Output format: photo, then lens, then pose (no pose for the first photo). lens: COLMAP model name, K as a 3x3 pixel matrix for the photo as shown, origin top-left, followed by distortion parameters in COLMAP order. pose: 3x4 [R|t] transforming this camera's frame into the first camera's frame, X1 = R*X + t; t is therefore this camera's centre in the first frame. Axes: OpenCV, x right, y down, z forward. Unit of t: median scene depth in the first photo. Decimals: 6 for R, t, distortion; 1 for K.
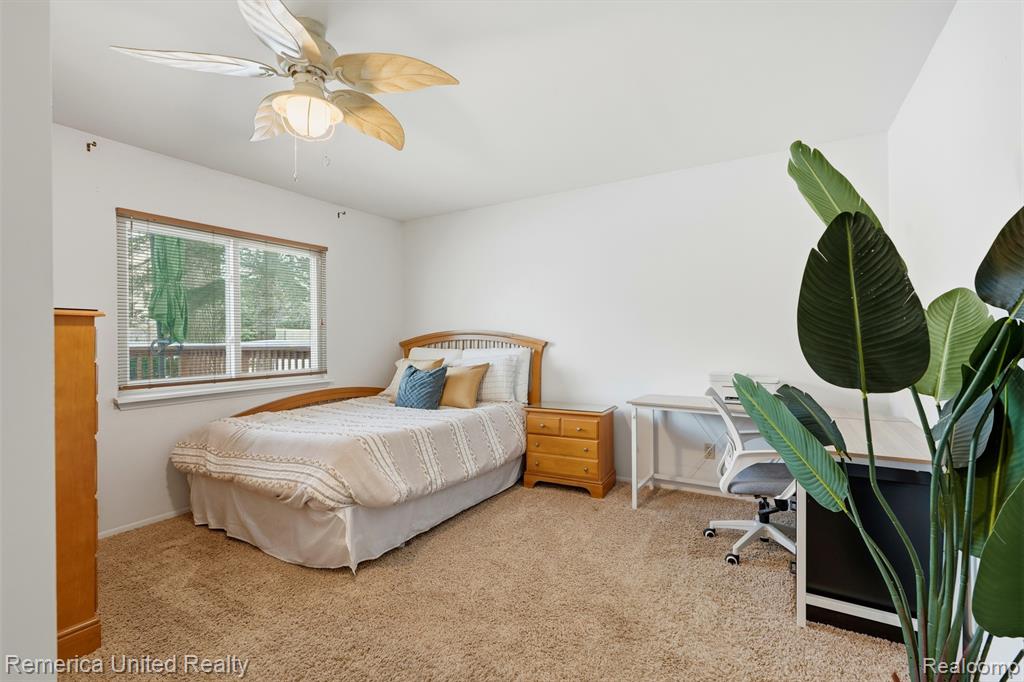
lens RADIAL K [[458.3, 0, 516.7], [0, 458.3, 337.8], [0, 0, 1]] dist [-0.012733, 0.006102]
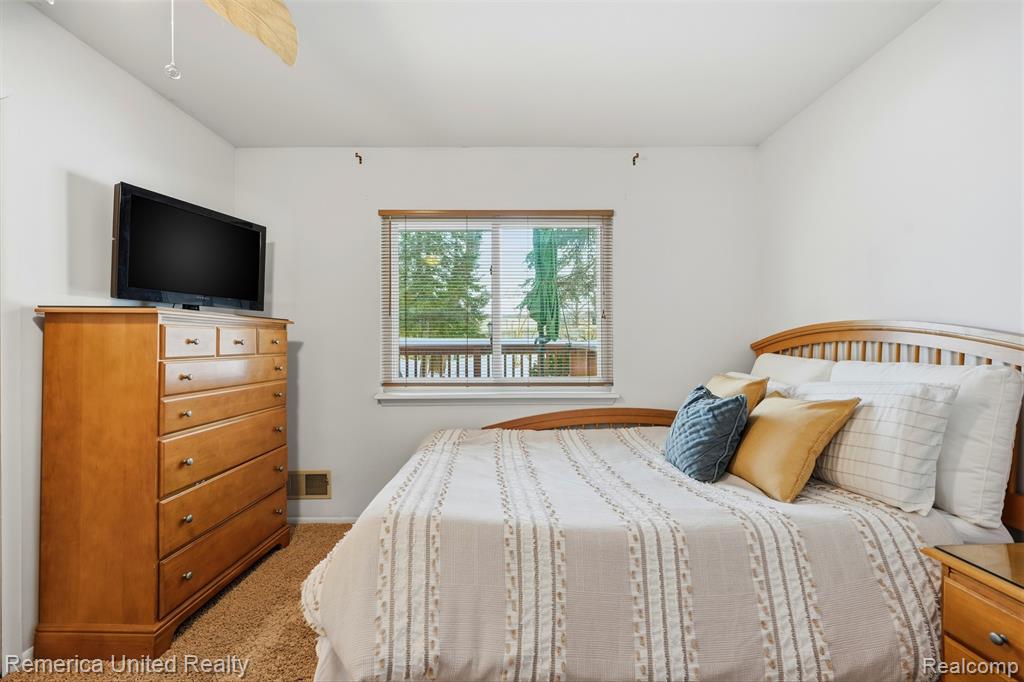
lens RADIAL K [[458.3, 0, 516.7], [0, 458.3, 337.8], [0, 0, 1]] dist [-0.012733, 0.006102]
pose [[0.513696, 0.006085, -0.857951, 0.133678], [-0.002989, 0.999981, 0.005303, -0.001075], [0.857967, -0.000160, 0.513705, 0.536238]]
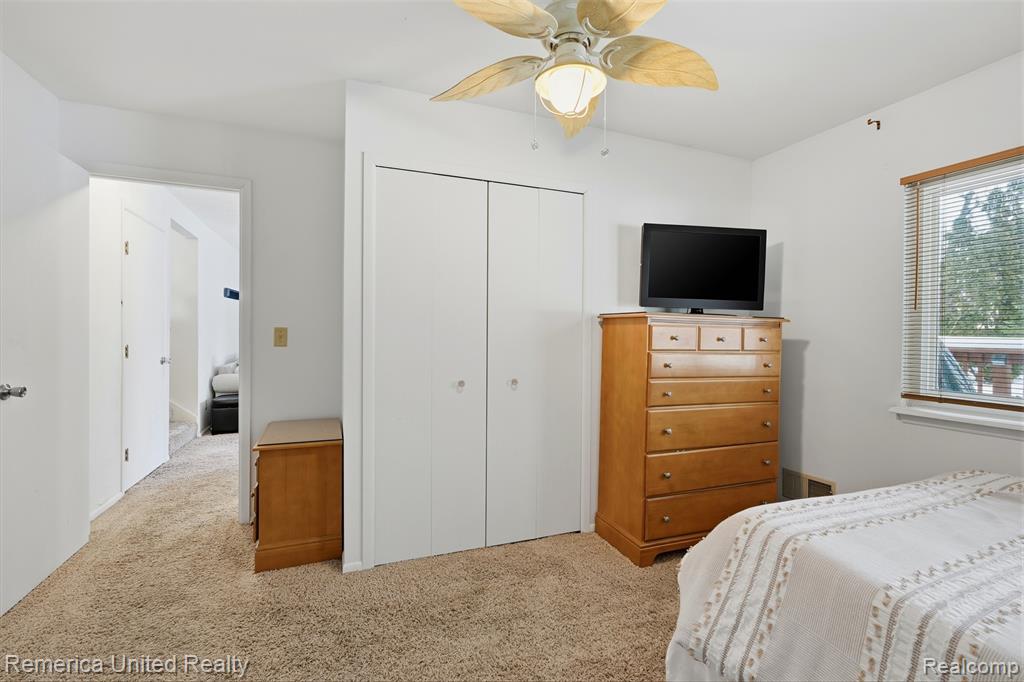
lens RADIAL K [[458.3, 0, 516.7], [0, 458.3, 337.8], [0, 0, 1]] dist [-0.012733, 0.006102]
pose [[-0.611650, 0.008372, -0.791084, 0.159480], [-0.006532, 0.999856, 0.015632, -0.001888], [0.791102, 0.014728, -0.611507, 0.699836]]
